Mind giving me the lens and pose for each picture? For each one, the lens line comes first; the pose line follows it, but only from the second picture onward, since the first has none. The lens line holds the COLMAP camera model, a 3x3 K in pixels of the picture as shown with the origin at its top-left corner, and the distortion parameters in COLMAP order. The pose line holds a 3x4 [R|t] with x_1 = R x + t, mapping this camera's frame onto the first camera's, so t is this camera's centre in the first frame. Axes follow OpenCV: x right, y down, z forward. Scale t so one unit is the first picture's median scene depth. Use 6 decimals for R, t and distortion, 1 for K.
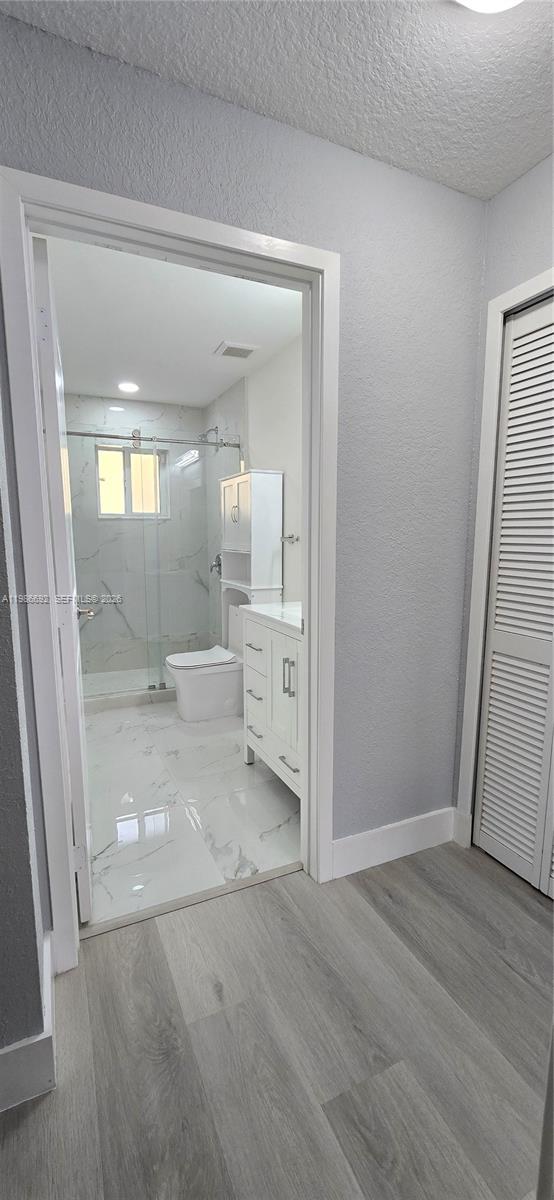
lens RADIAL K [[493.1, 0, 274.2], [0, 493.1, 602.9], [0, 0, 1]] dist [0.003089, 0.000628]
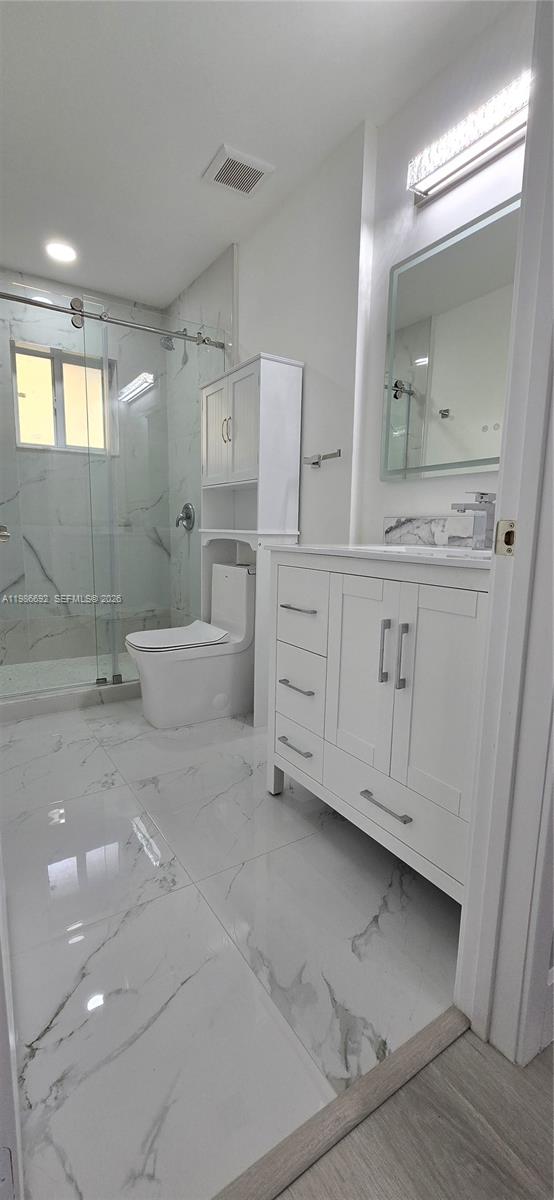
lens RADIAL K [[493.1, 0, 277.3], [0, 493.1, 599.1], [0, 0, 1]] dist [0.003089, 0.000628]
pose [[0.988812, -0.007224, 0.148992, -0.108614], [0.005357, 0.999902, 0.012930, 0.048009], [-0.149071, -0.011988, 0.988754, 0.277112]]
